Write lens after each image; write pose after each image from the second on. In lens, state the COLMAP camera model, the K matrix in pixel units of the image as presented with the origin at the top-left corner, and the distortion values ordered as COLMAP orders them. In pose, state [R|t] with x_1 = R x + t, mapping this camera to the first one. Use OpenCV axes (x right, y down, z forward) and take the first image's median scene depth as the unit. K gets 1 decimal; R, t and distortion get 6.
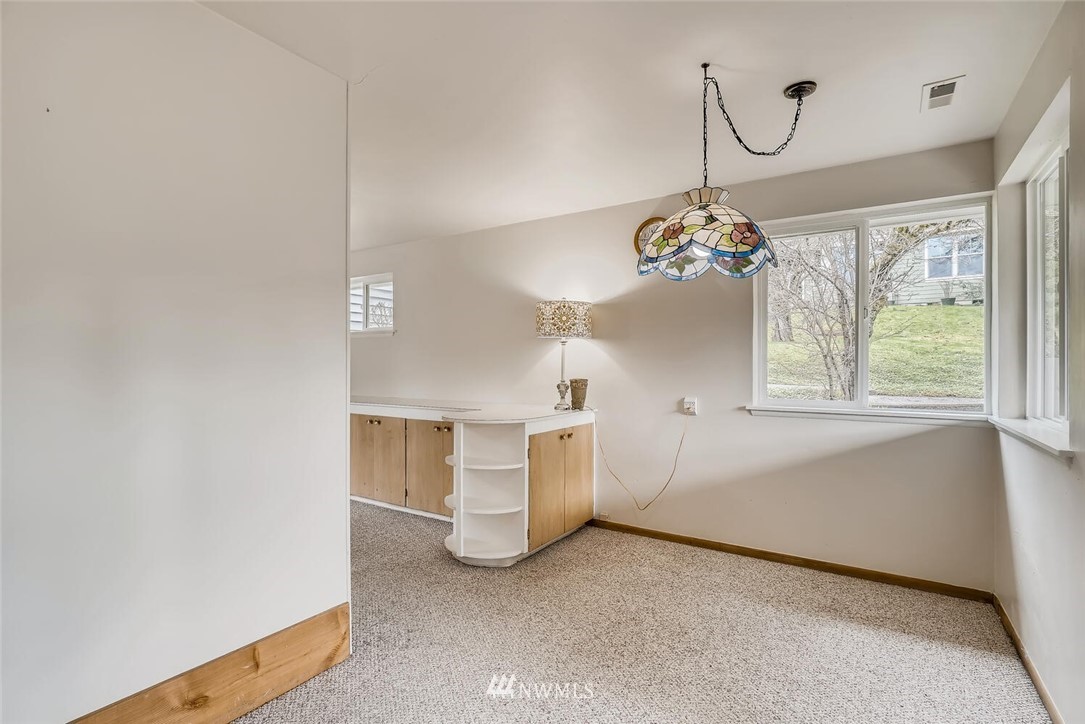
lens RADIAL K [[526.3, 0, 543.9], [0, 526.3, 363.4], [0, 0, 1]] dist [-0.000567, 0.001657]
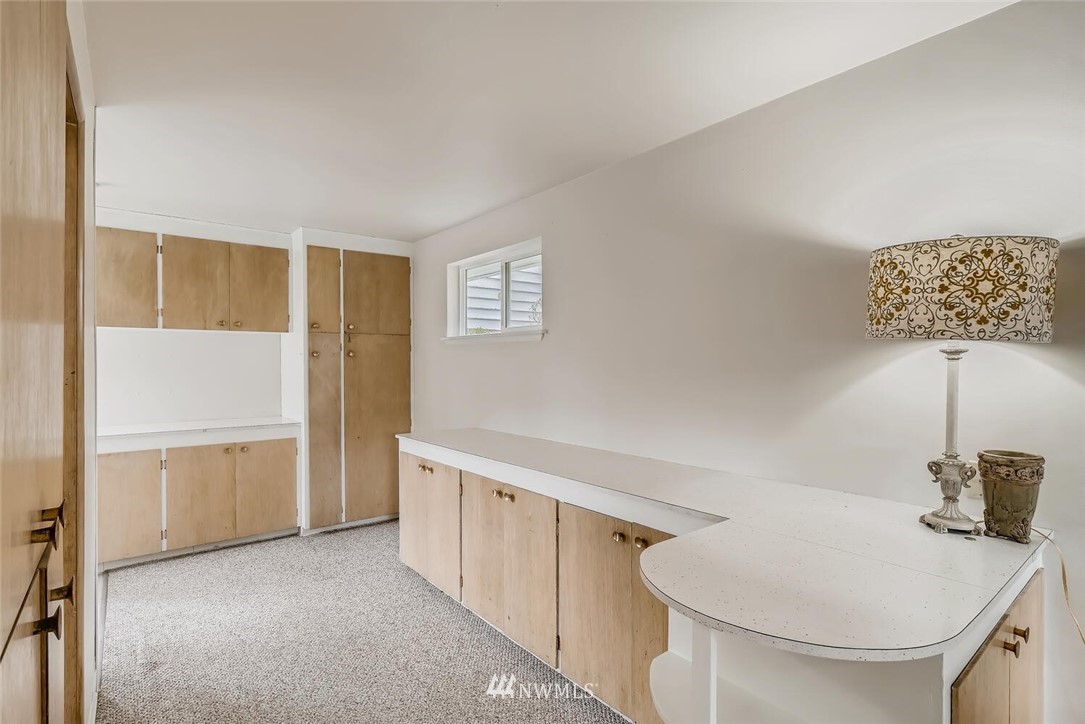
lens RADIAL K [[526.3, 0, 534.2], [0, 526.3, 368.5], [0, 0, 1]] dist [-0.000567, 0.001657]
pose [[0.945651, 0.004850, -0.325149, -0.131159], [-0.001758, 0.999950, 0.009805, -0.033698], [0.325180, -0.008701, 0.945612, 0.567801]]
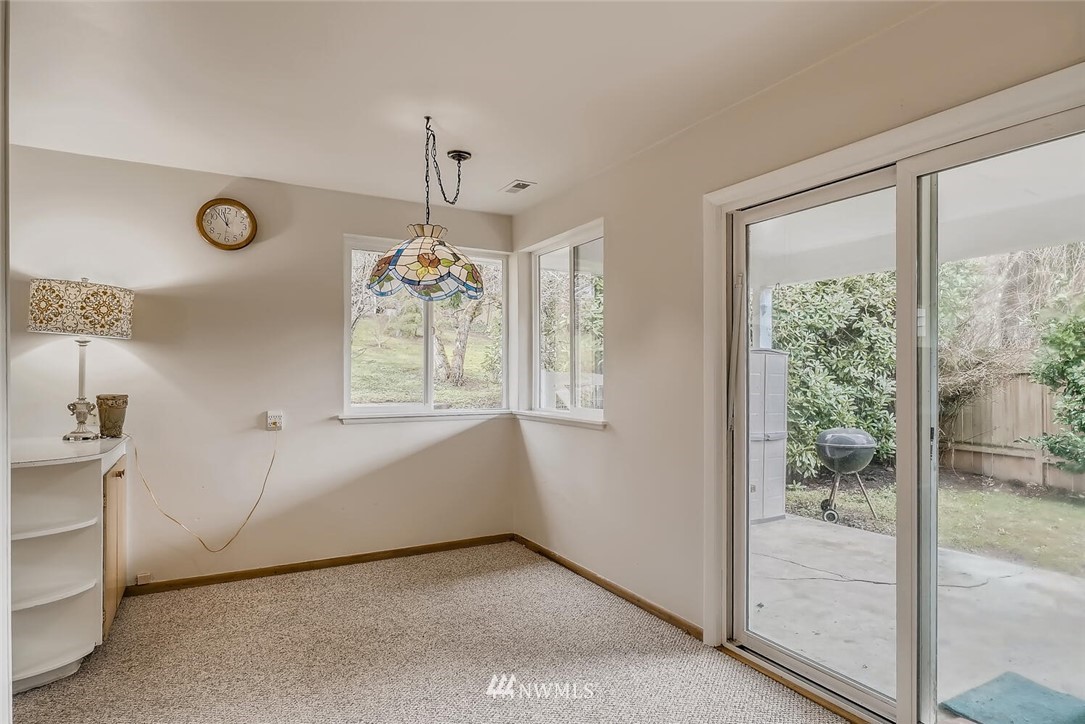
lens RADIAL K [[642.1, 0, 594.3], [0, 642.1, 366.7], [0, 0, 1]] dist [0.018864, 0.000262]
pose [[0.435974, 0.007521, 0.899928, -0.457205], [-0.002024, 0.999971, -0.007377, -0.003431], [-0.899957, 0.001395, 0.435977, 0.026609]]
